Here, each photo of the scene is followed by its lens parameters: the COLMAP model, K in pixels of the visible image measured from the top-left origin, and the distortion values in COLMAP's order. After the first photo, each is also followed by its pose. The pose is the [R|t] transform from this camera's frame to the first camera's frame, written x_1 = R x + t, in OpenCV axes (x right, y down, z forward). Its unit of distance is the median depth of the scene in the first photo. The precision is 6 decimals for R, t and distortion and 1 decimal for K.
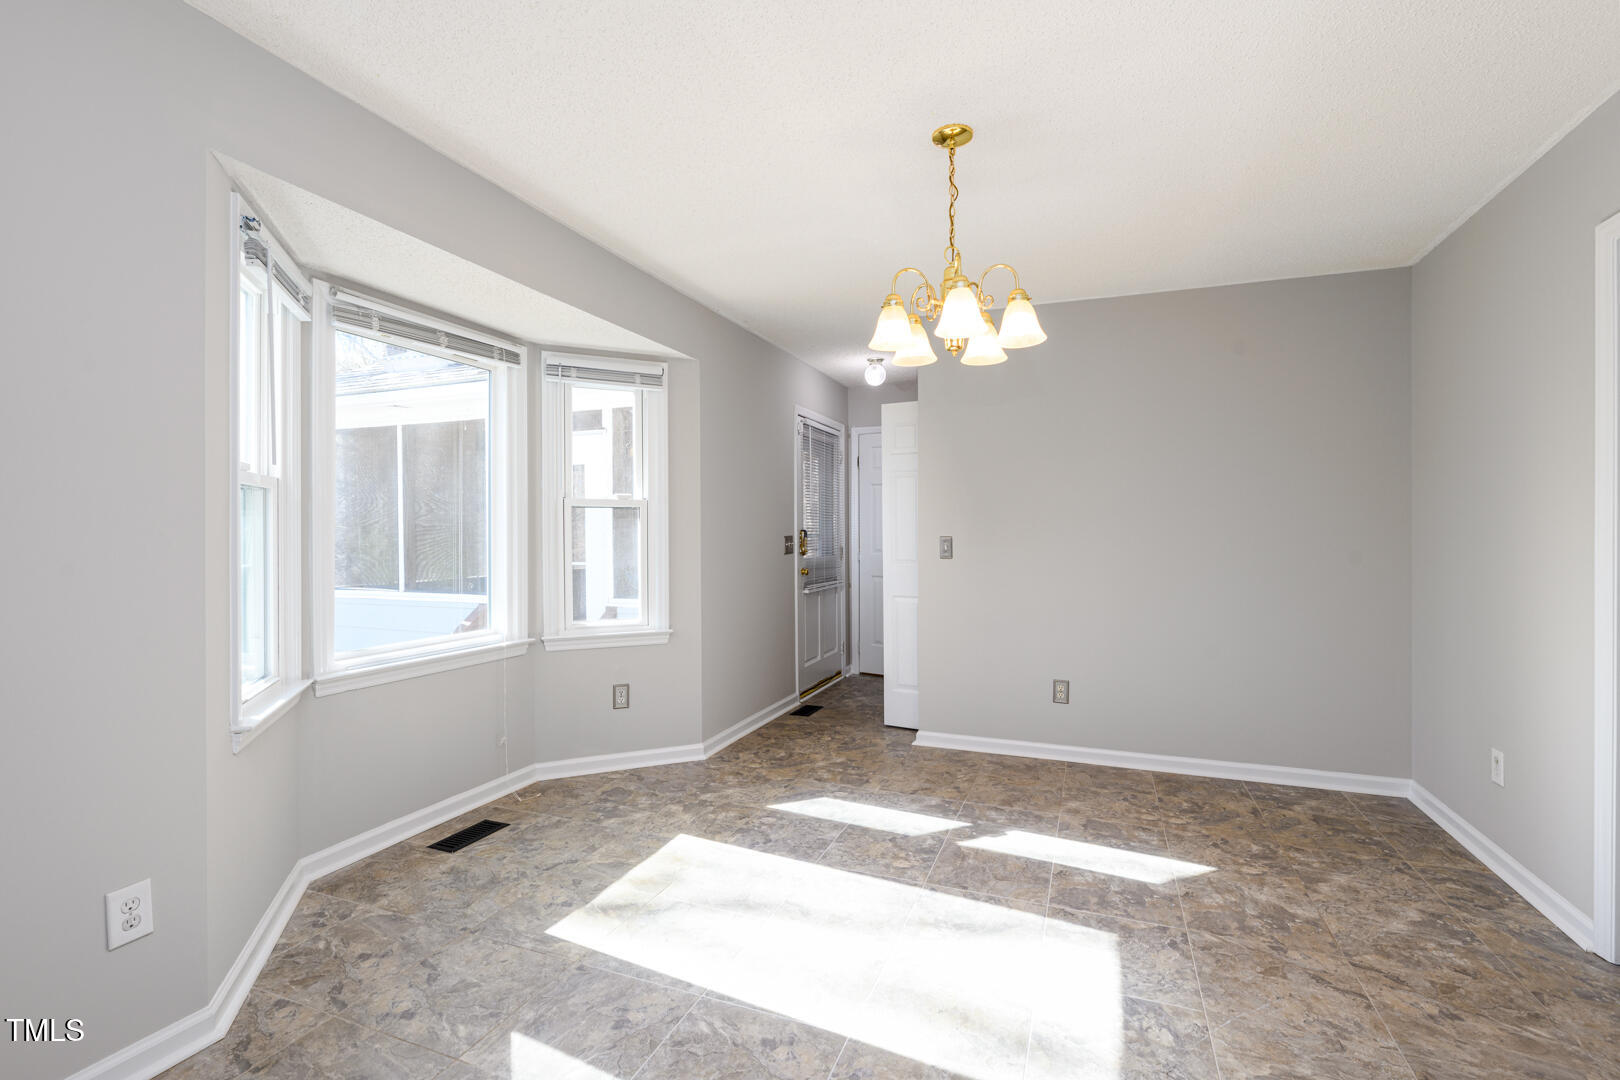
lens RADIAL K [[718.8, 0, 816.2], [0, 718.8, 539.8], [0, 0, 1]] dist [0.002545, 0.000109]
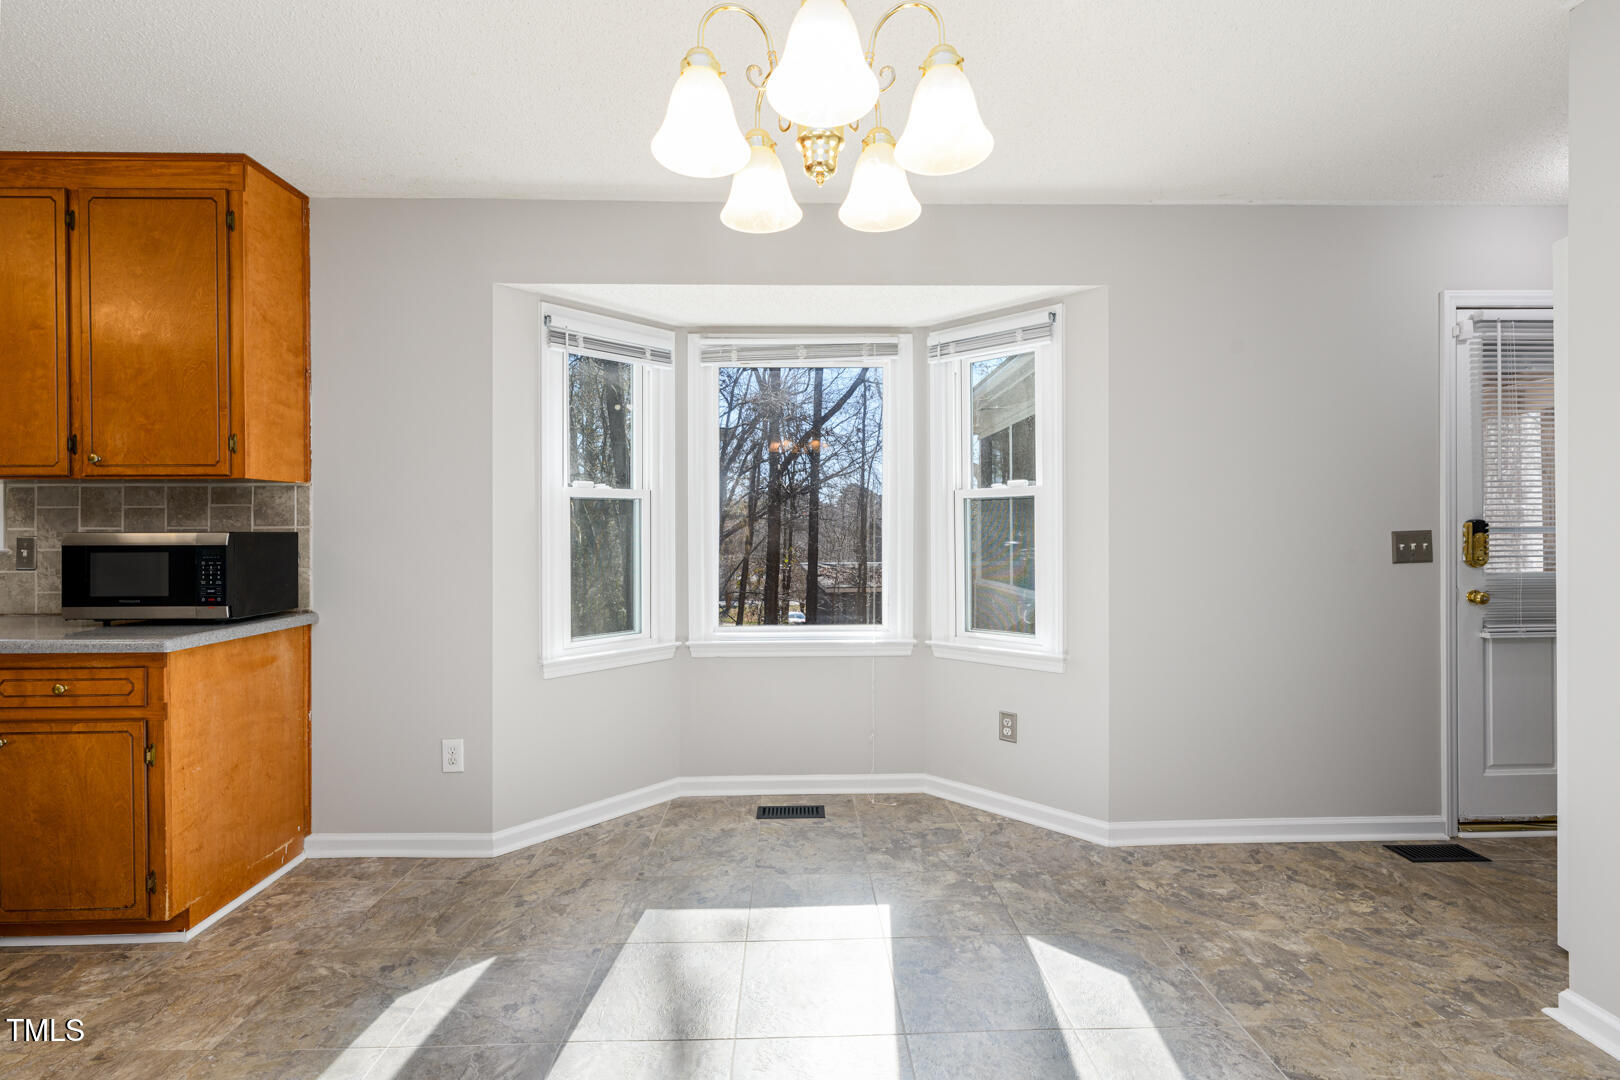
lens RADIAL K [[718.8, 0, 816.2], [0, 718.8, 539.8], [0, 0, 1]] dist [0.002545, 0.000109]
pose [[0.392309, 0.006292, -0.919812, 0.422669], [-0.001312, 0.999979, 0.006281, -0.001014], [0.919833, -0.001258, 0.392309, 0.504792]]
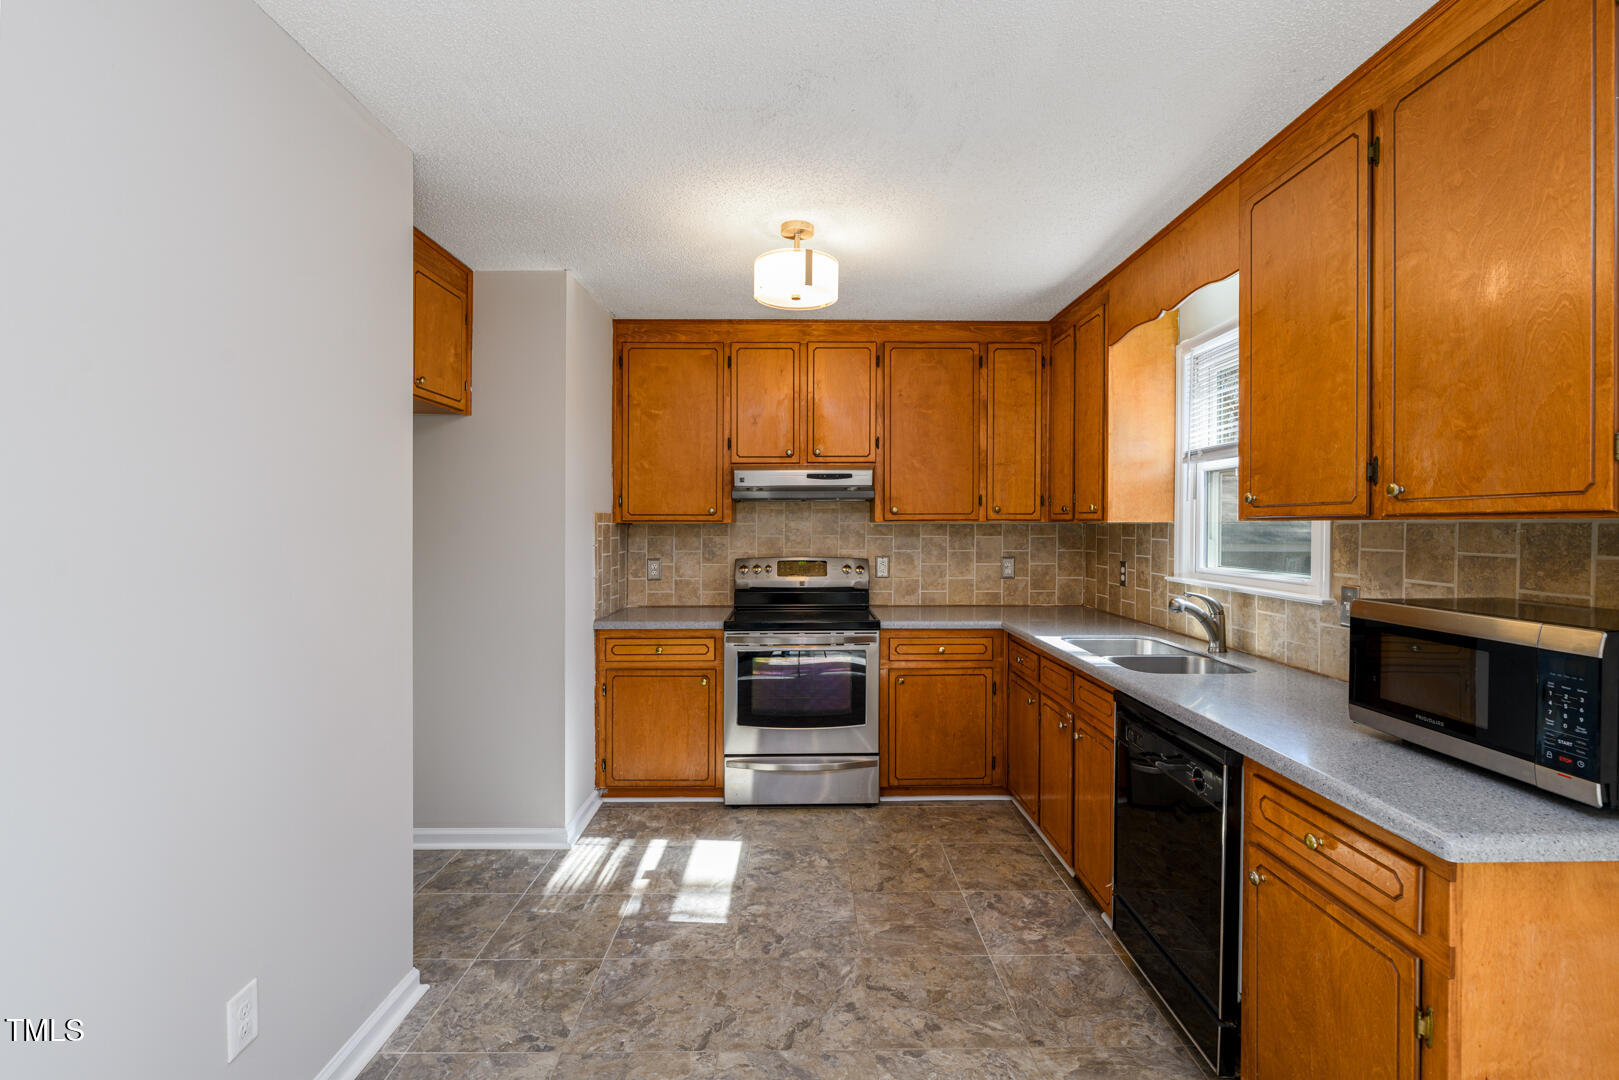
lens RADIAL K [[717.2, 0, 808.9], [0, 717.2, 523.5], [0, 0, 1]] dist [-0.007701, 0.000444]
pose [[-0.930101, -0.007177, -0.367234, 0.060159], [-0.010461, 0.999921, 0.006955, -0.048167], [0.367155, 0.010310, -0.930102, 0.433235]]
